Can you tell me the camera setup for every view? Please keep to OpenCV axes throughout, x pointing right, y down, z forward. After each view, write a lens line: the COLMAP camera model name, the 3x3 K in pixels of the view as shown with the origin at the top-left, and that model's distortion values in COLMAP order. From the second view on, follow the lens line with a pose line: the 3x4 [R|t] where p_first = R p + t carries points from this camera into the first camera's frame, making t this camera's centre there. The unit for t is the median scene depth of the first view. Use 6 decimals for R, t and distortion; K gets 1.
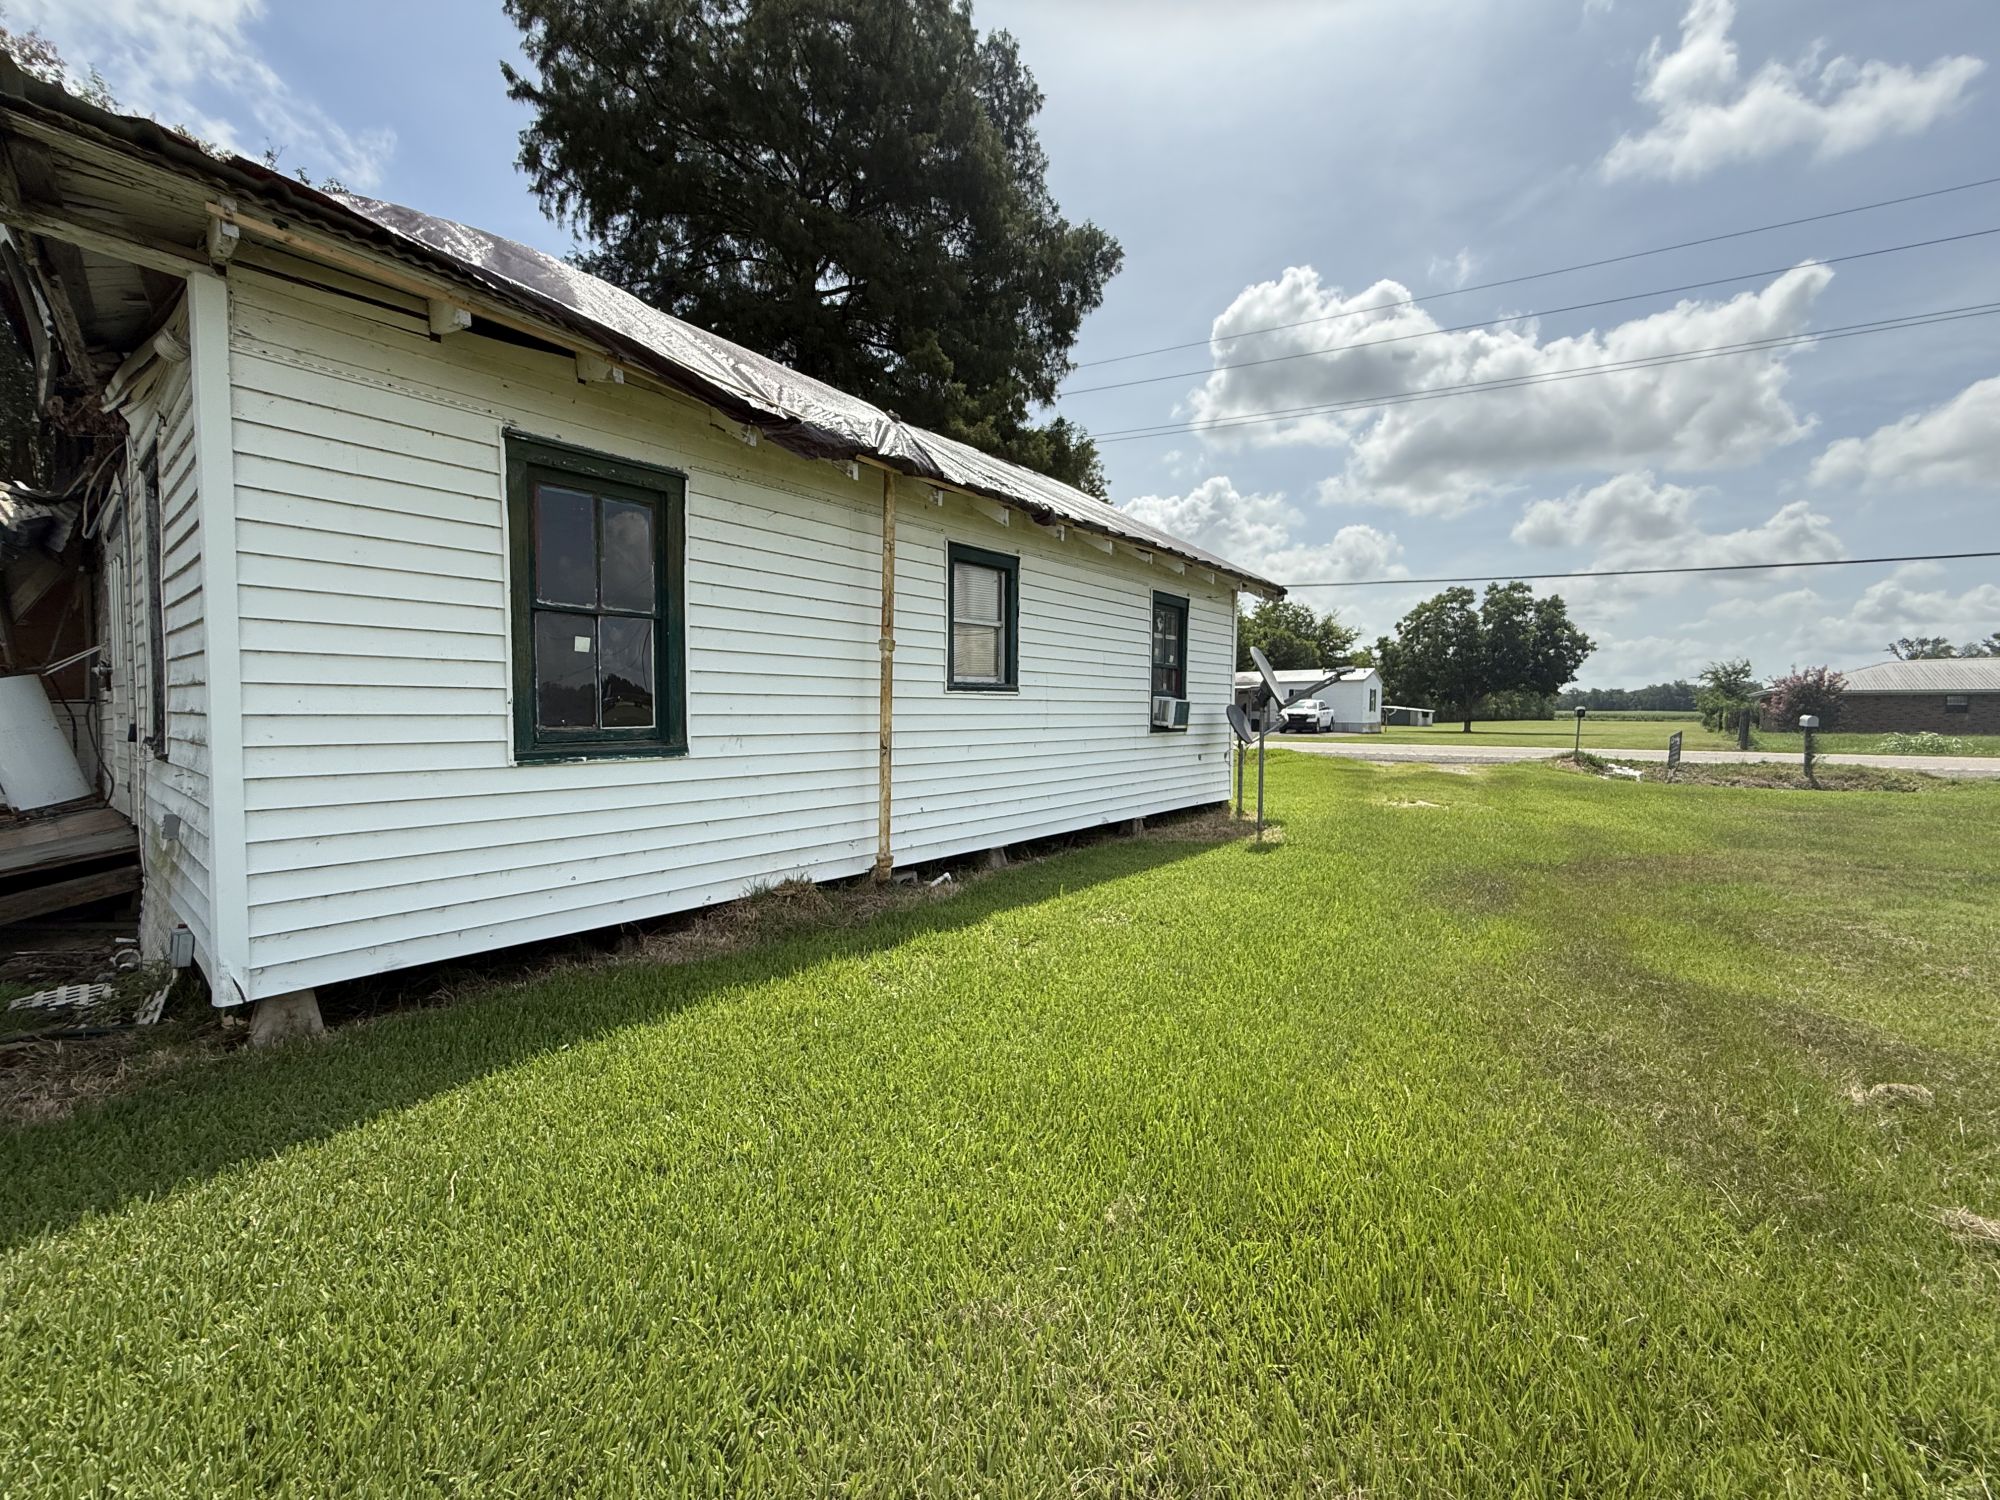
lens RADIAL K [[799.5, 0, 1002.4], [0, 799.5, 749.1], [0, 0, 1]] dist [0.002695, 0.001062]
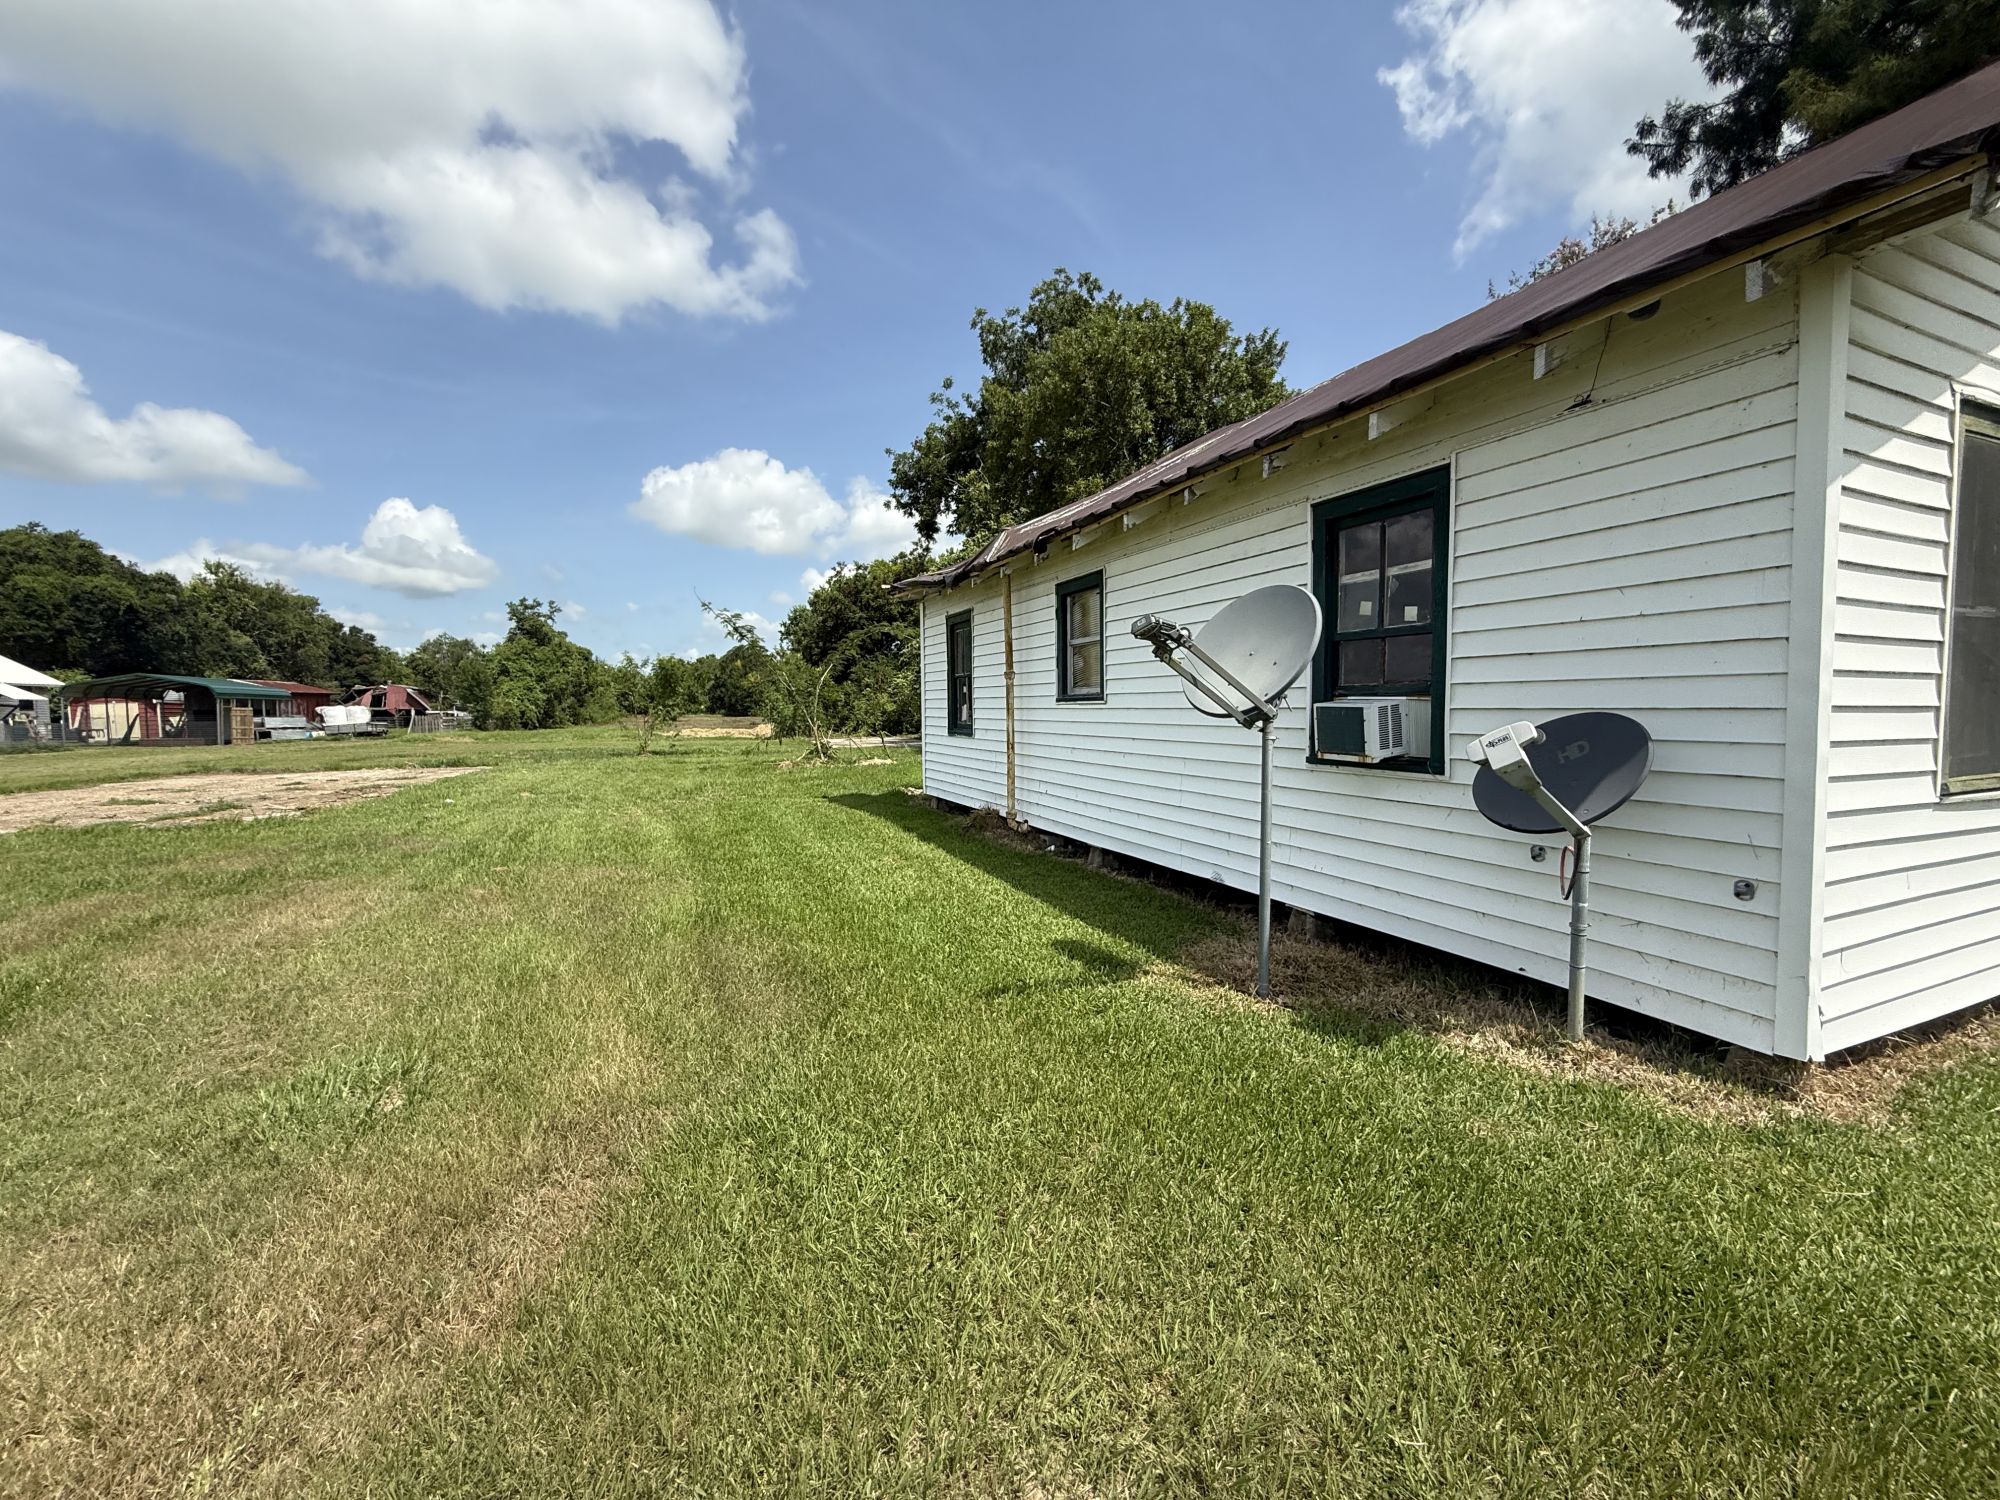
lens RADIAL K [[799.5, 0, 994.6], [0, 799.5, 745.3], [0, 0, 1]] dist [0.002695, 0.001062]
pose [[-0.464982, 0.050038, -0.883905, 0.860251], [-0.032883, 0.996736, 0.073724, -0.074278], [0.884709, 0.063345, -0.461819, 1.173981]]
